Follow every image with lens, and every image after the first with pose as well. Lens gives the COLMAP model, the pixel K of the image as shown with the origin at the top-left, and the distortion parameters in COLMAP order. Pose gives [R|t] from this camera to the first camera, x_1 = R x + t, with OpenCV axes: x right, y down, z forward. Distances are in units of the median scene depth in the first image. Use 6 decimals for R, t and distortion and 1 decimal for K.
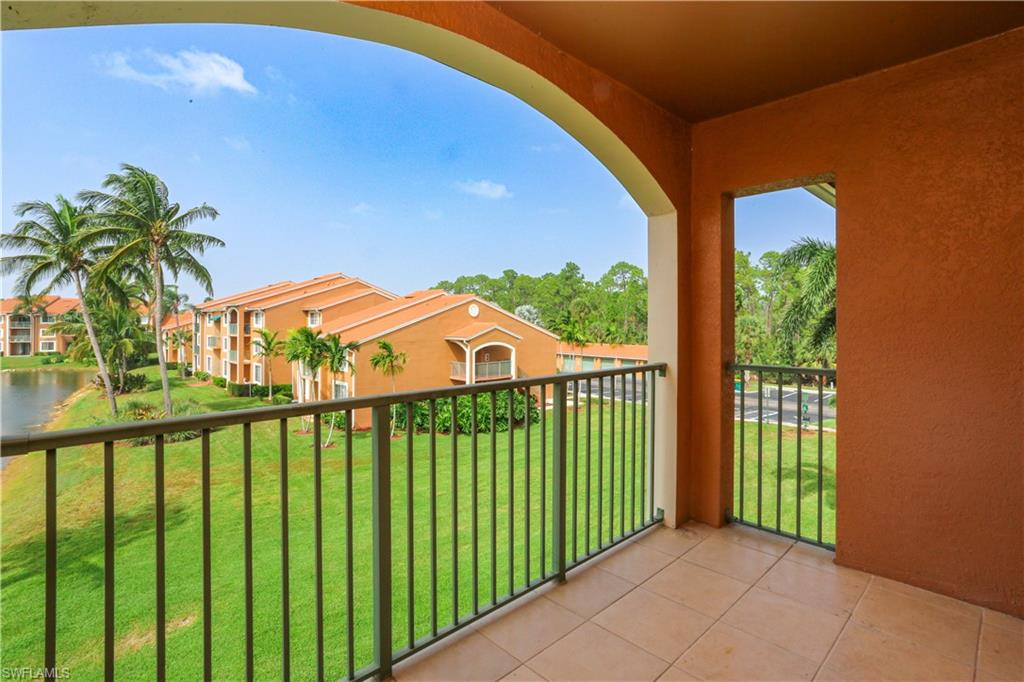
lens RADIAL K [[490.7, 0, 528.4], [0, 490.7, 315.9], [0, 0, 1]] dist [-0.065894, 0.027454]
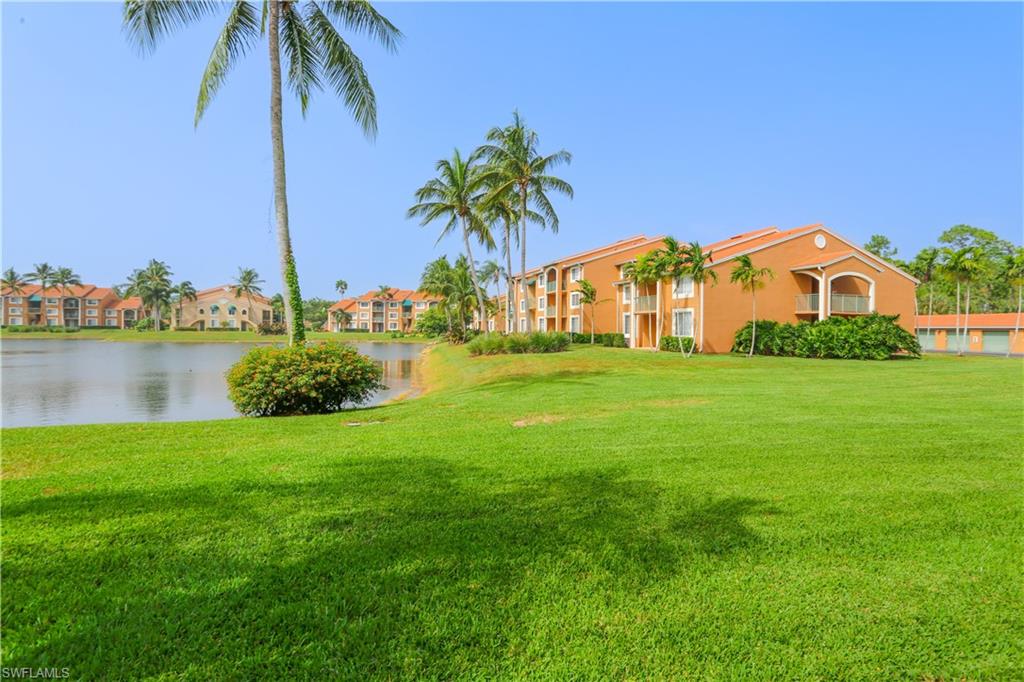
lens RADIAL K [[490.7, 0, 509.4], [0, 490.7, 331.7], [0, 0, 1]] dist [-0.065894, 0.027454]
pose [[0.876234, 0.001937, -0.481882, -0.160210], [-0.002952, 0.999995, -0.001349, 0.134741], [0.481877, 0.002604, 0.876235, -0.029961]]
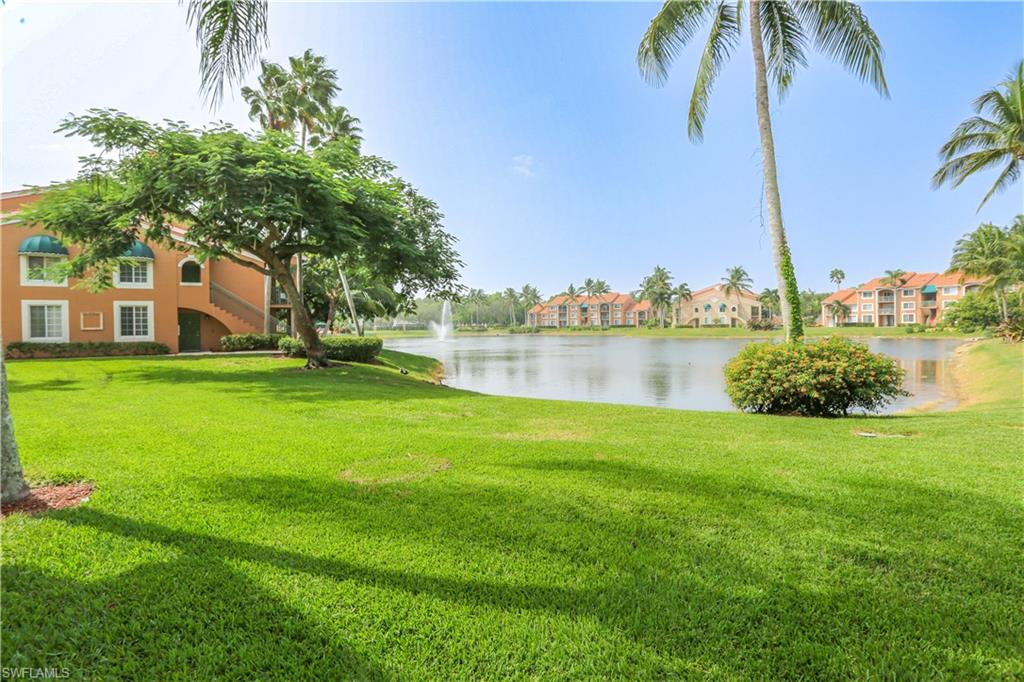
lens RADIAL K [[490.7, 0, 521.8], [0, 490.7, 330.2], [0, 0, 1]] dist [-0.065894, 0.027454]
pose [[0.152894, -0.002325, -0.988240, -0.166202], [0.012222, 0.999925, -0.000462, 0.134960], [0.988167, -0.012007, 0.152911, -0.029339]]
